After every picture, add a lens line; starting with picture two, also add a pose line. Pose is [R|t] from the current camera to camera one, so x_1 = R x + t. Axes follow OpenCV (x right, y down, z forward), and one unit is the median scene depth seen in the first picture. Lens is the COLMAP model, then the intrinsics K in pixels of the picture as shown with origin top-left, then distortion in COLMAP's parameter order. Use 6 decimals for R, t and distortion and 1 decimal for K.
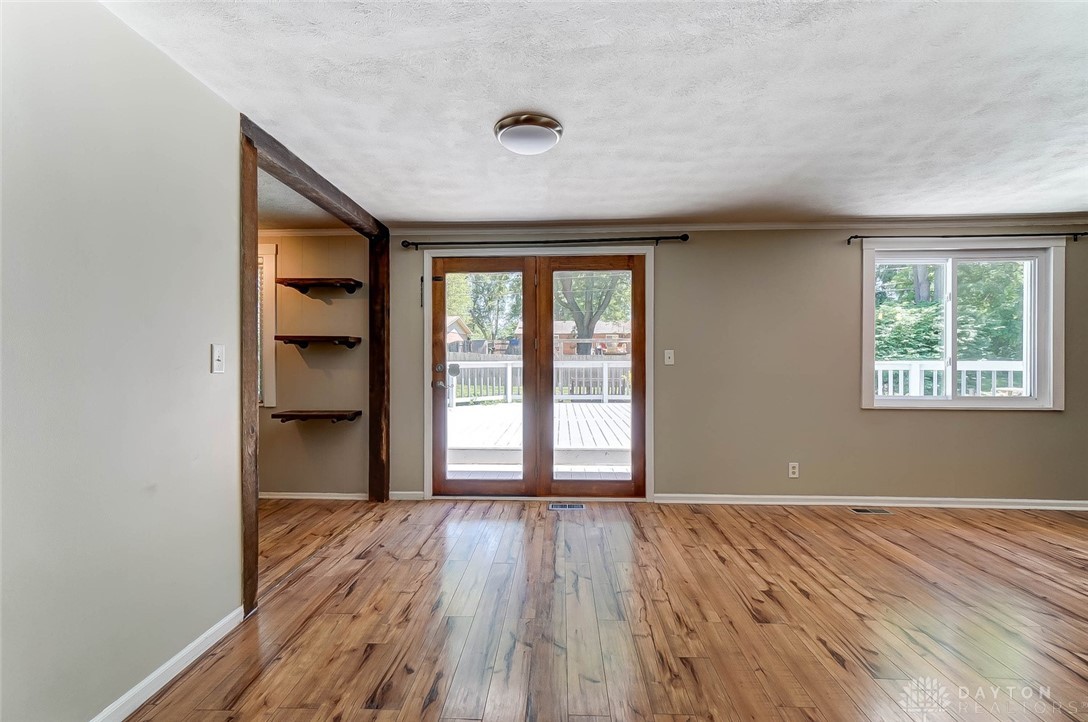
lens RADIAL K [[479.7, 0, 537.8], [0, 479.7, 365.6], [0, 0, 1]] dist [0.001911, 0.000687]
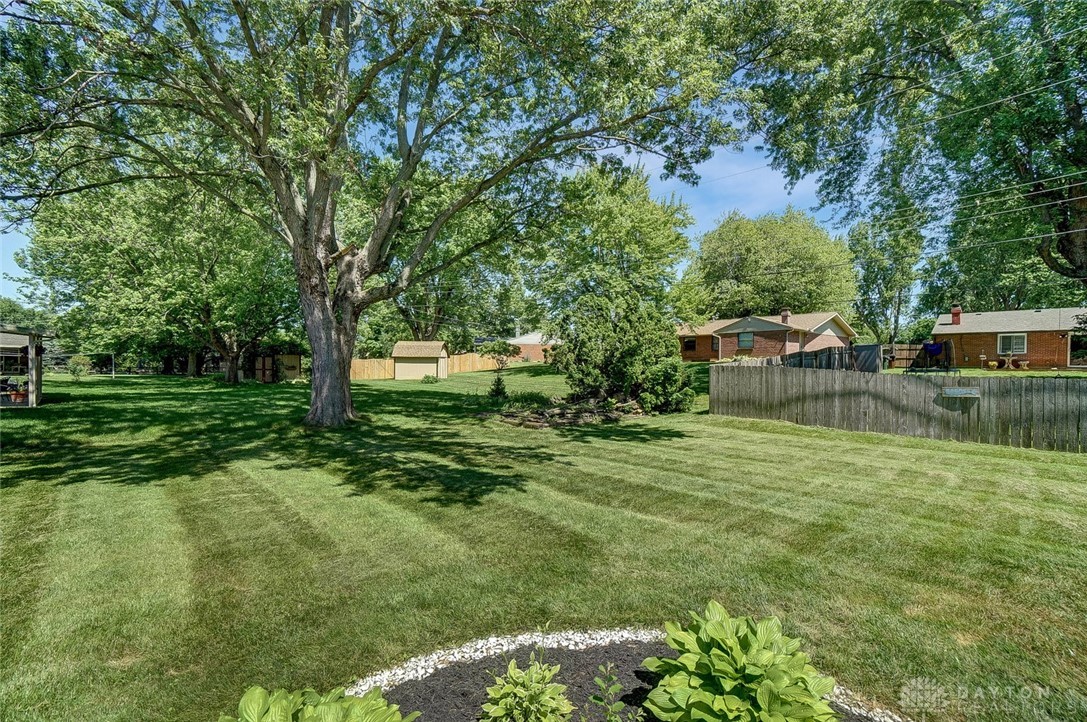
lens RADIAL K [[488.4, 0, 544.3], [0, 488.4, 373.2], [0, 0, 1]] dist [-0.060886, 0.024319]
pose [[0.751763, 0.020717, -0.659108, -0.273007], [-0.018628, 0.999775, 0.010178, -0.155189], [0.659170, 0.004626, 0.751979, 2.560226]]
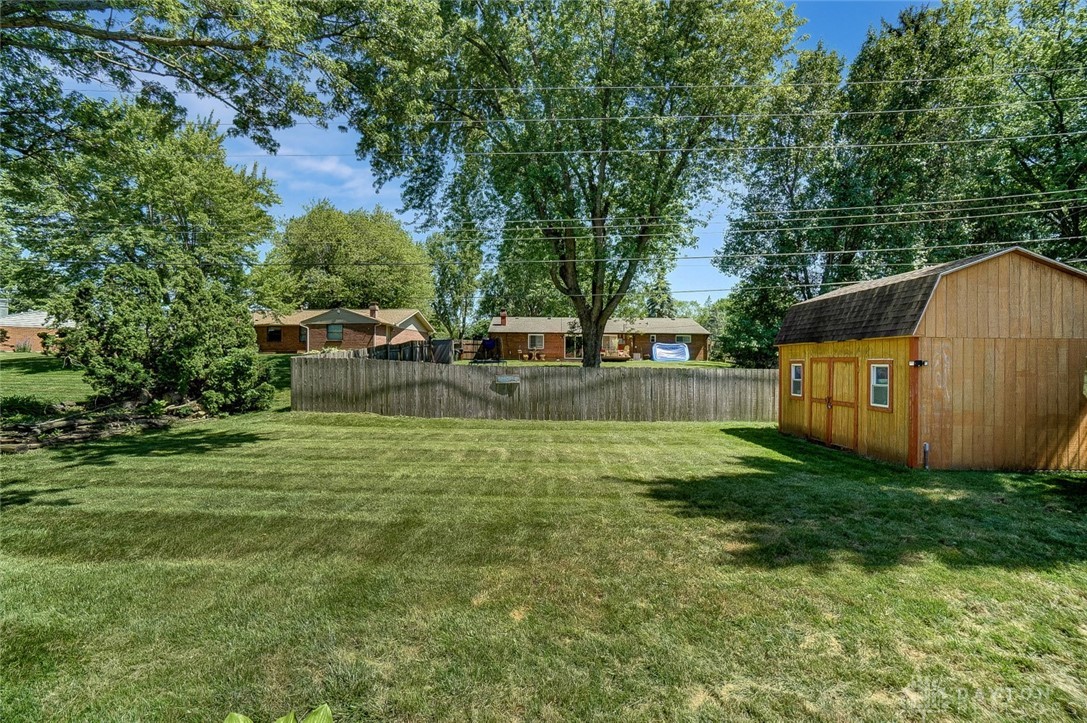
lens RADIAL K [[484.5, 0, 545.0], [0, 484.5, 358.5], [0, 0, 1]] dist [-0.065951, 0.023026]
pose [[0.996541, 0.011097, 0.082354, -0.283471], [-0.009810, 0.999824, -0.016020, -0.158849], [-0.082518, 0.015156, 0.996474, 2.778102]]
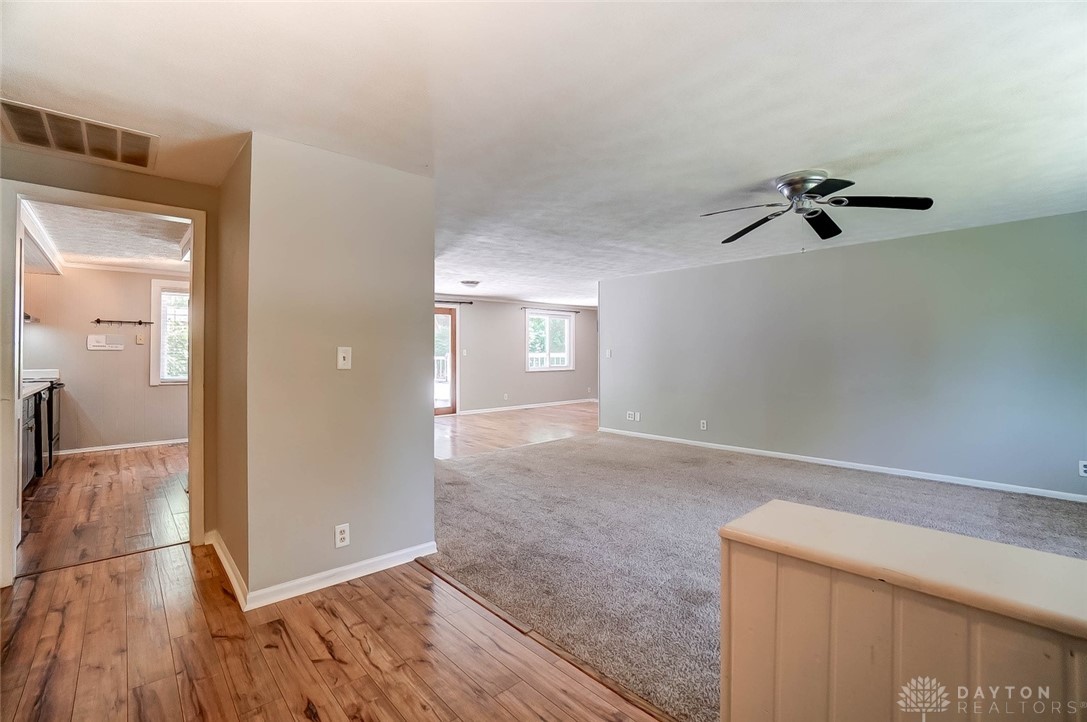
lens RADIAL K [[465.5, 0, 532.4], [0, 465.5, 360.2], [0, 0, 1]] dist [-0.028111, 0.000174]
pose [[0.724314, -0.016010, 0.689285, -1.058398], [0.009937, 0.999869, 0.012783, -0.006691], [-0.689399, -0.002409, 0.724378, -0.879720]]
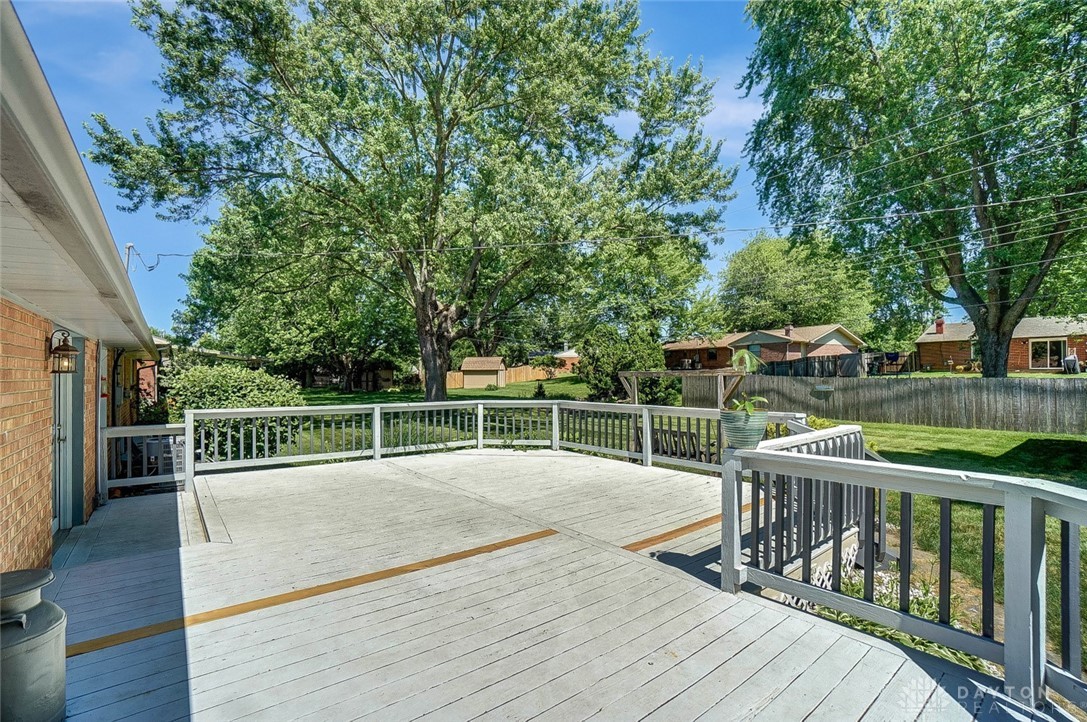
lens RADIAL K [[488.4, 0, 544.3], [0, 488.4, 373.2], [0, 0, 1]] dist [-0.060886, 0.024319]
pose [[0.668728, -0.004904, -0.743491, 1.595870], [-0.003881, 0.999942, -0.010087, -0.135955], [0.743497, 0.009630, 0.668670, 1.159425]]
